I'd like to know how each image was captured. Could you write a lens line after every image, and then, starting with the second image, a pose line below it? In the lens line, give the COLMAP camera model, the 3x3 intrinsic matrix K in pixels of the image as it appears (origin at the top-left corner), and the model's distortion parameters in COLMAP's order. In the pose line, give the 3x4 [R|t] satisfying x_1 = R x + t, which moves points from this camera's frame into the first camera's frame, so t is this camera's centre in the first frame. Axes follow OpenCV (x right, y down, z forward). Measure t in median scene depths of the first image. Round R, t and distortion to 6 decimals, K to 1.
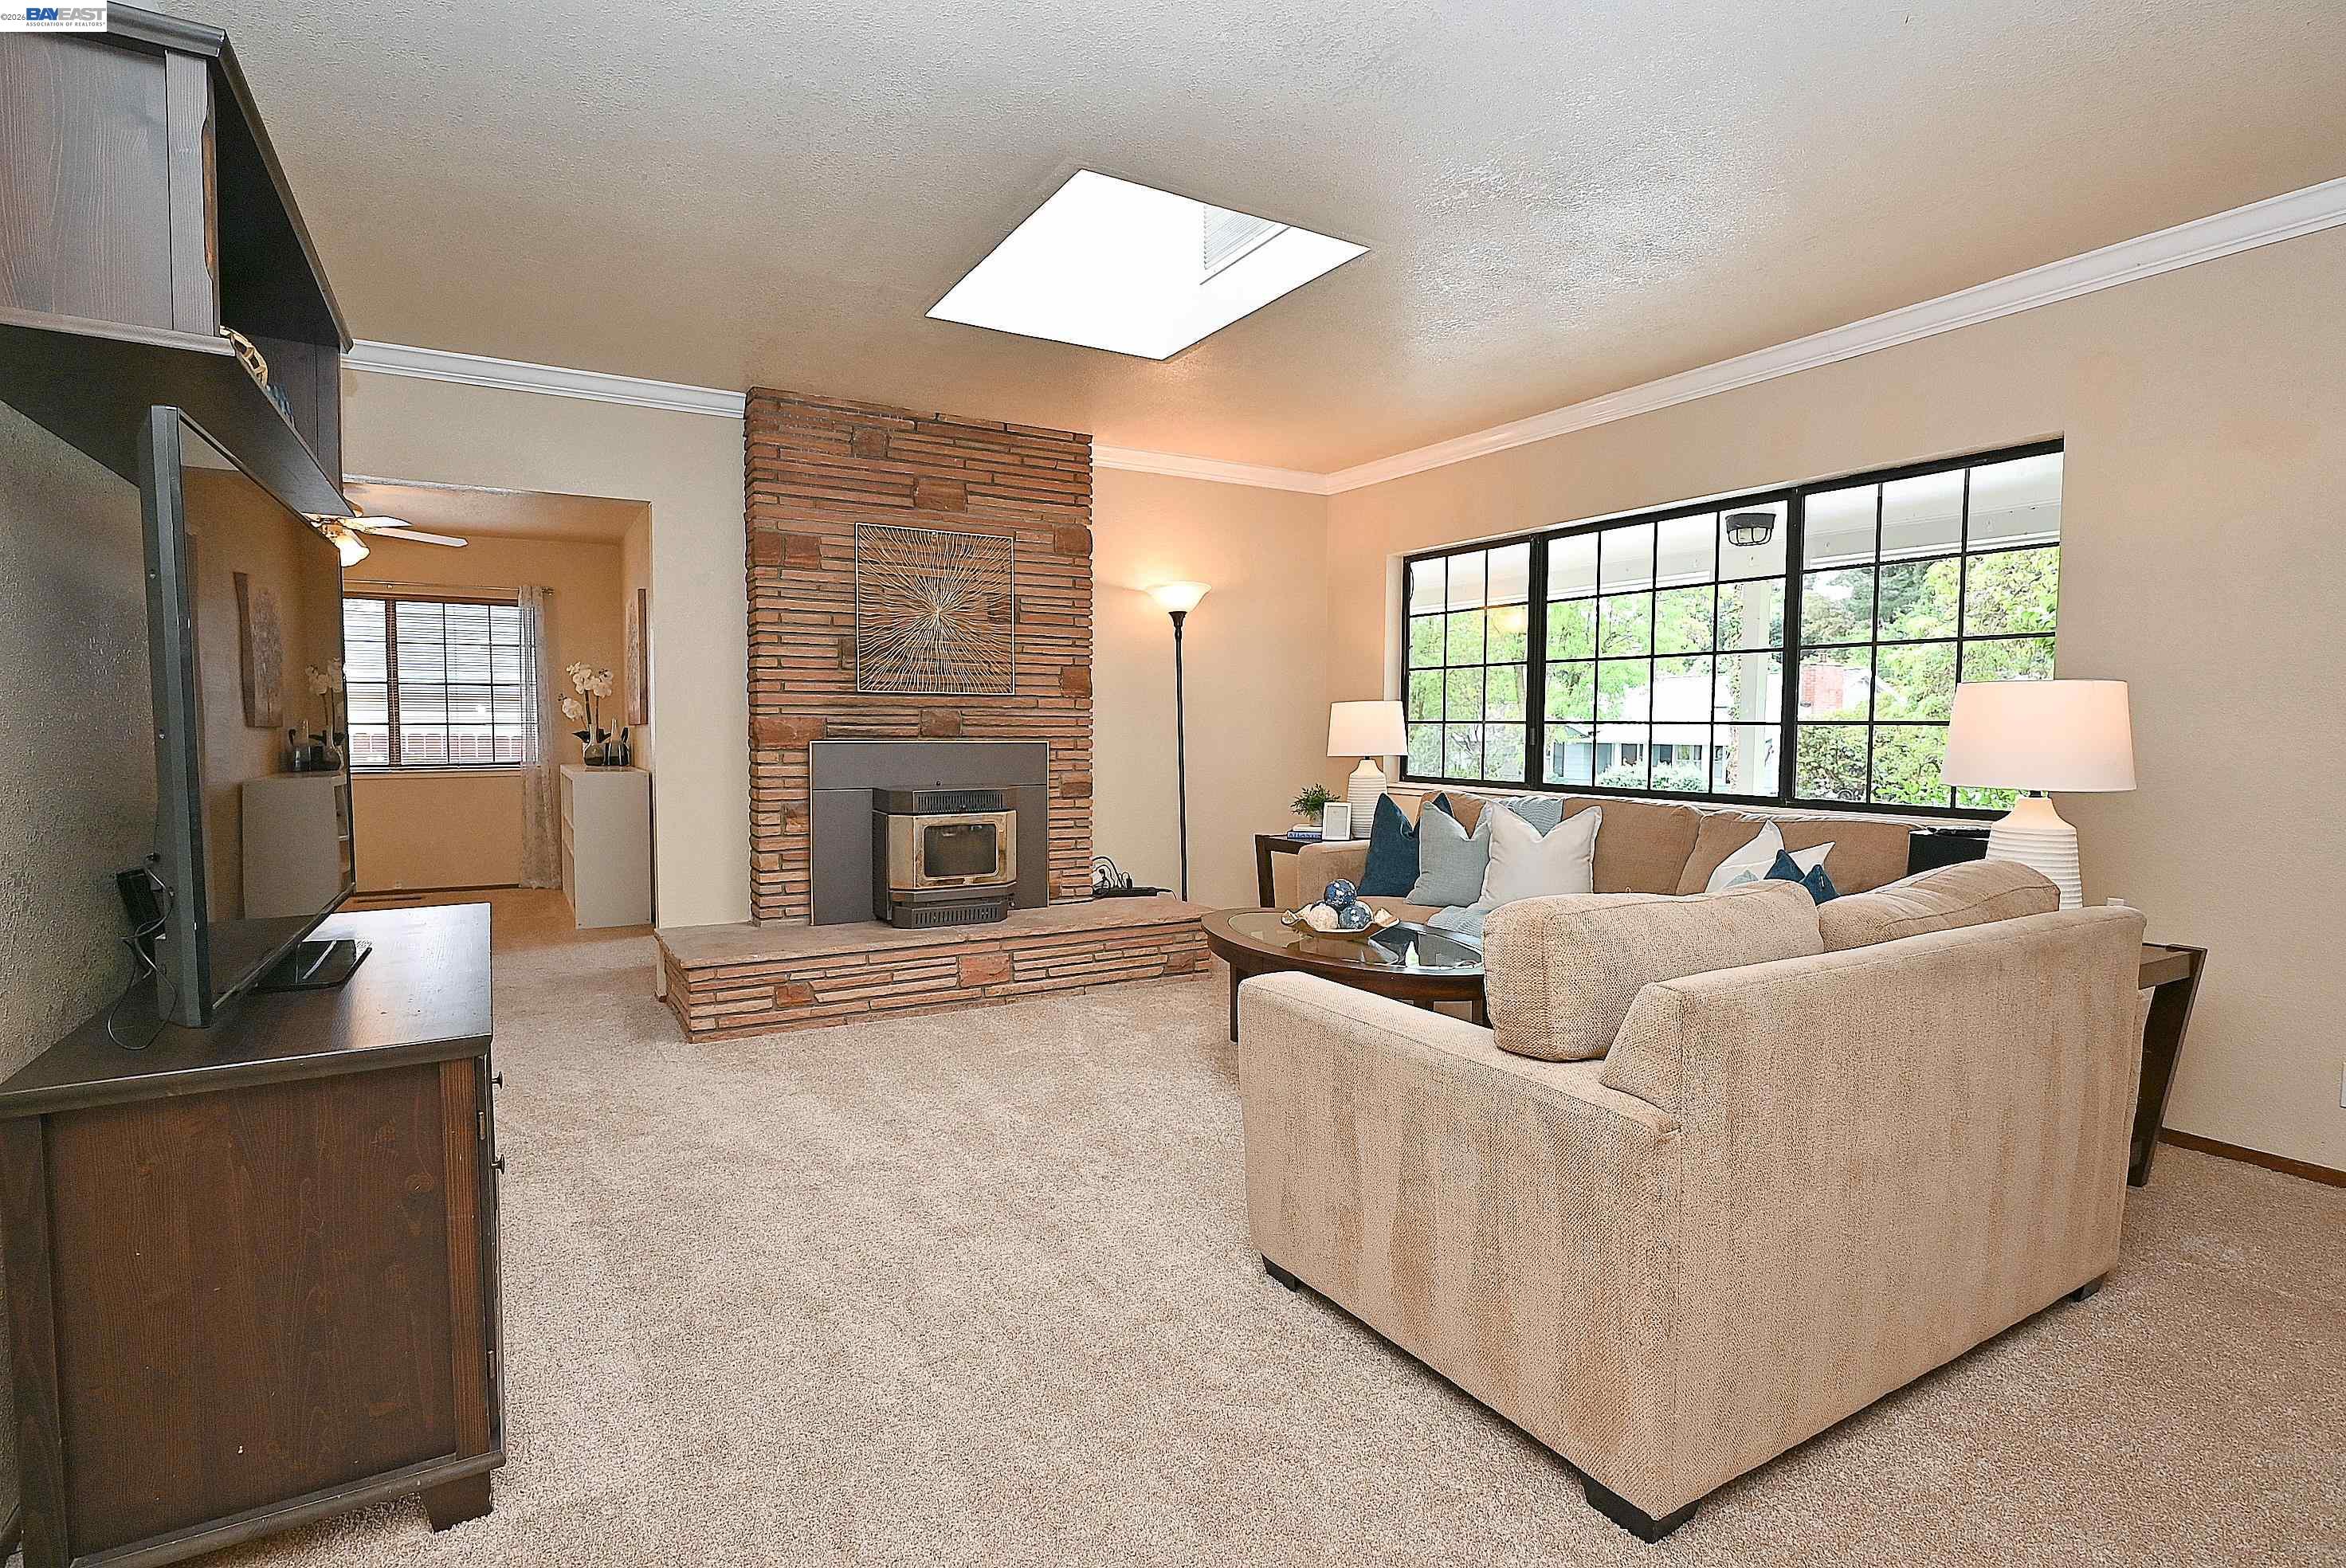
lens RADIAL K [[1162.2, 0, 1173.0], [0, 1162.2, 784.0], [0, 0, 1]] dist [-0.002188, 0.000630]
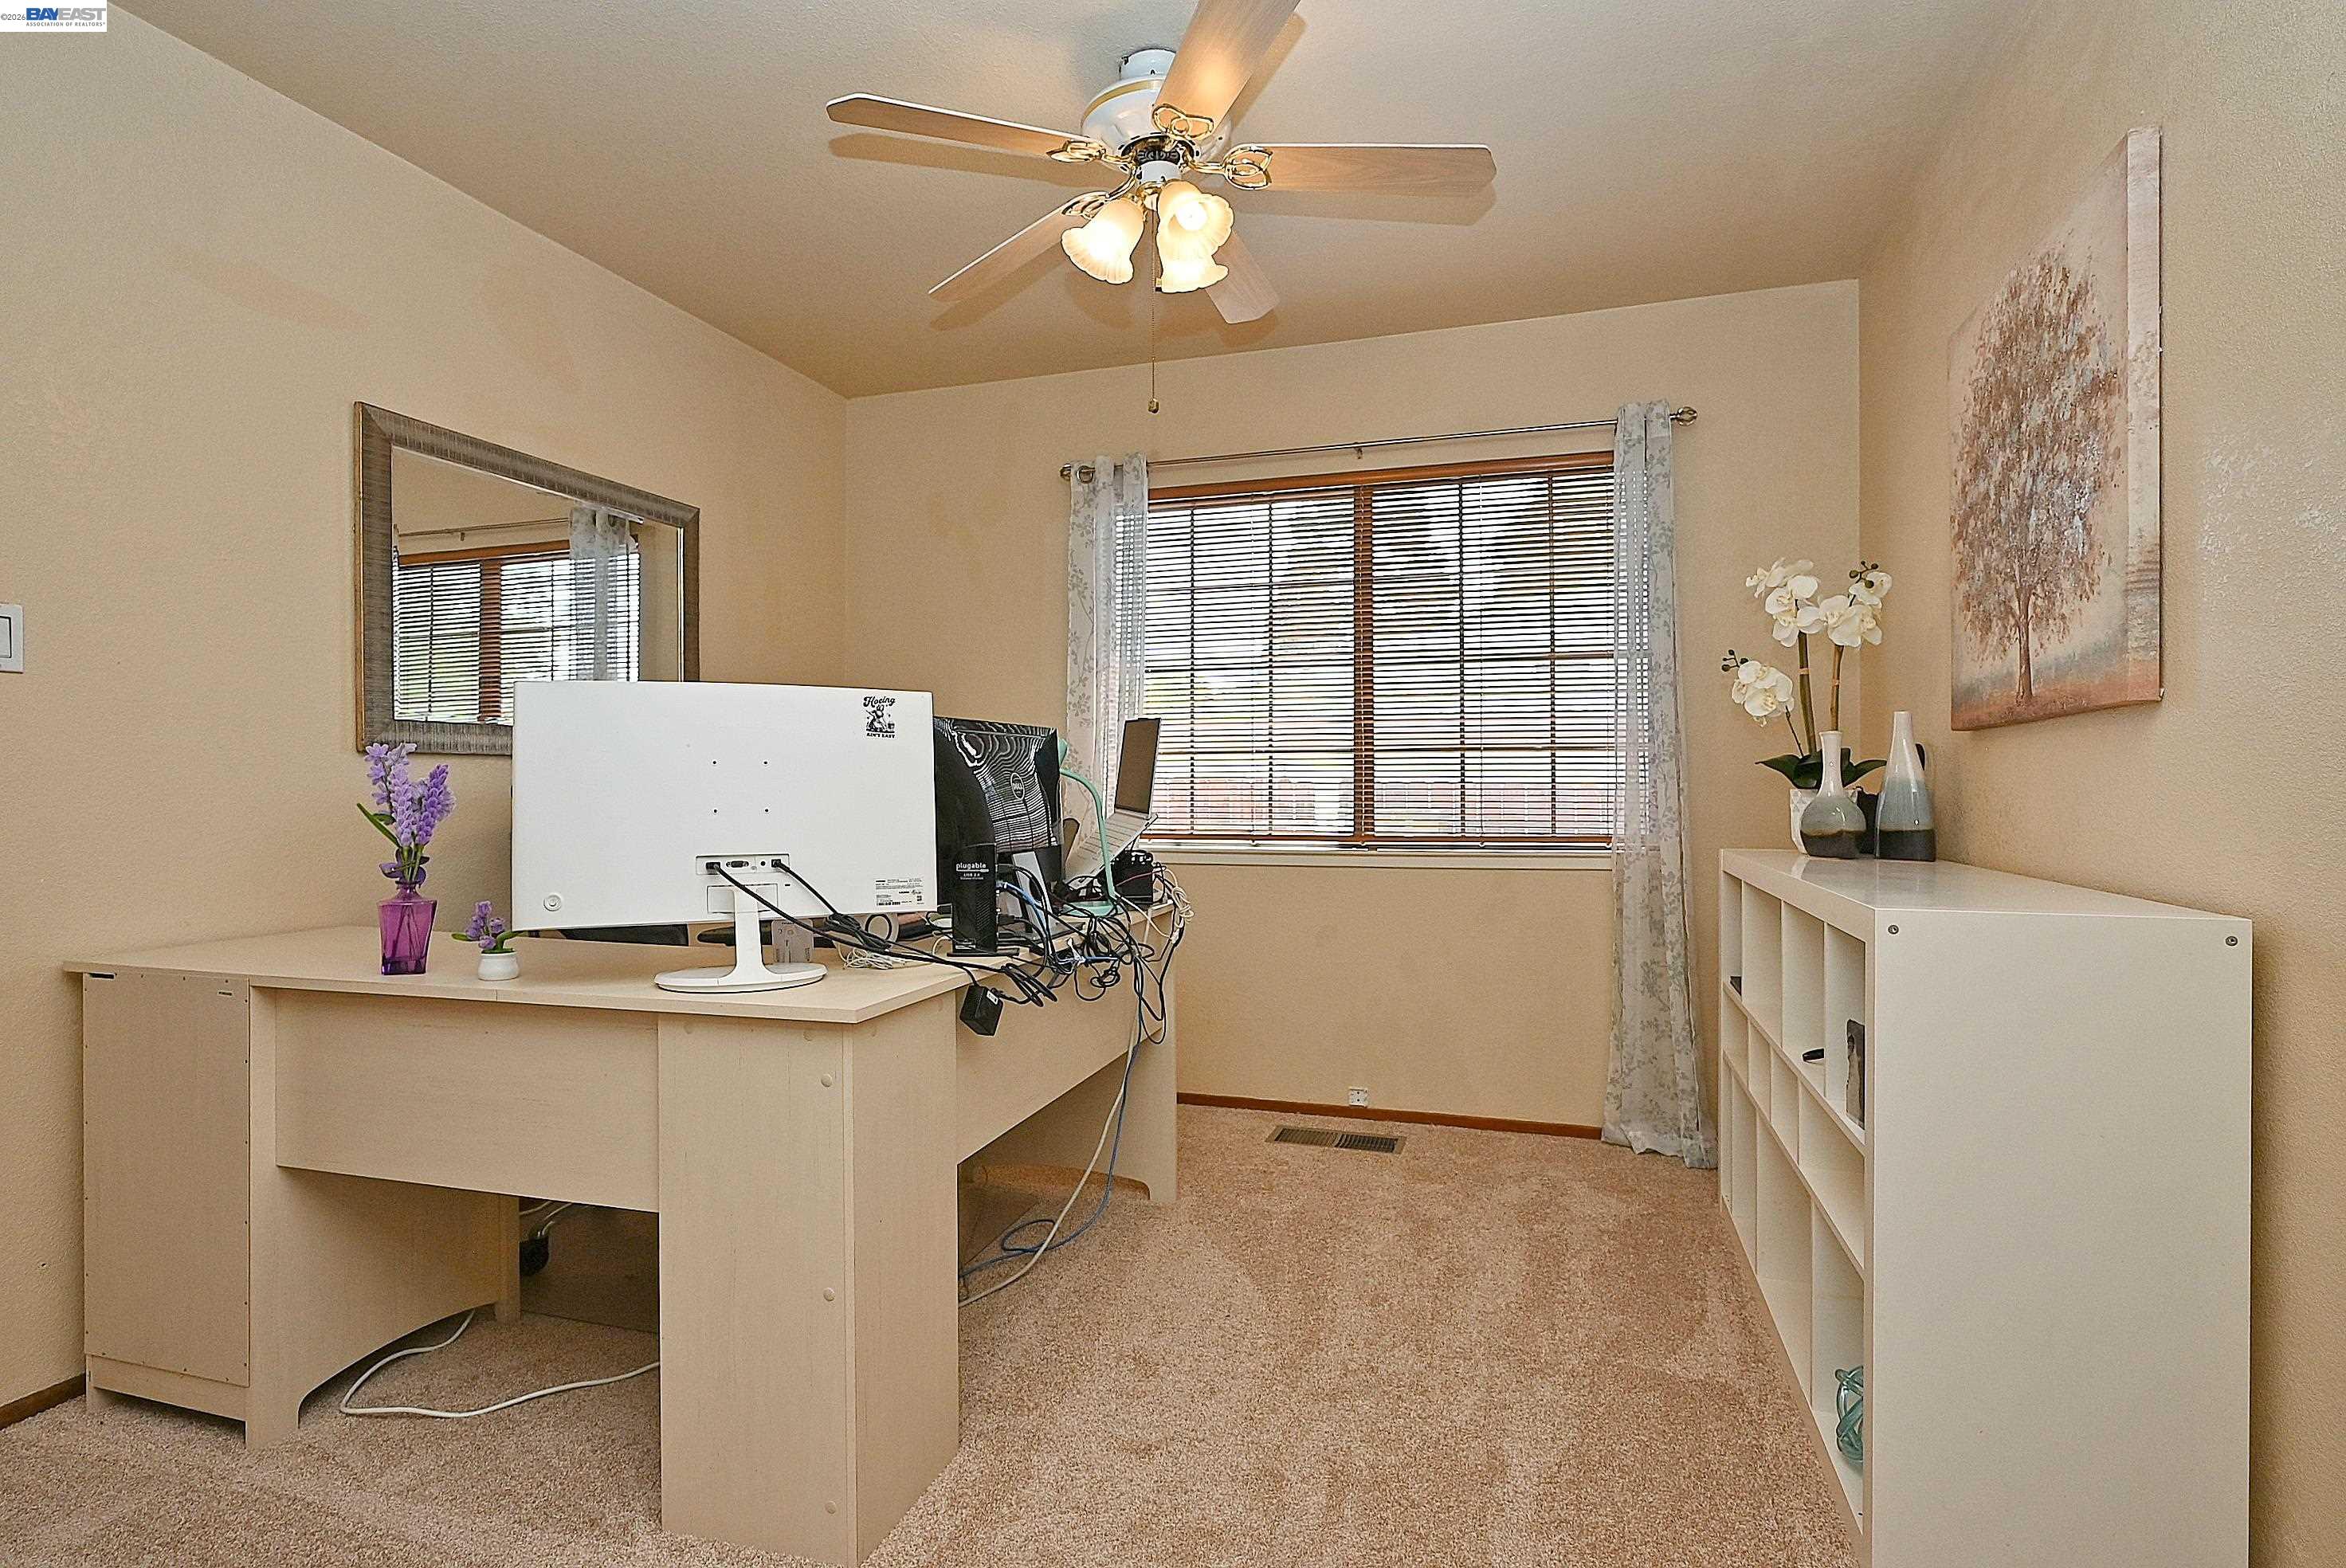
lens RADIAL K [[1162.2, 0, 1173.0], [0, 1162.2, 784.0], [0, 0, 1]] dist [-0.002188, 0.000630]
pose [[0.658932, -0.005086, -0.752185, -0.365403], [-0.030150, 0.998995, -0.033167, -0.019887], [0.751598, 0.044533, 0.658116, 0.629565]]
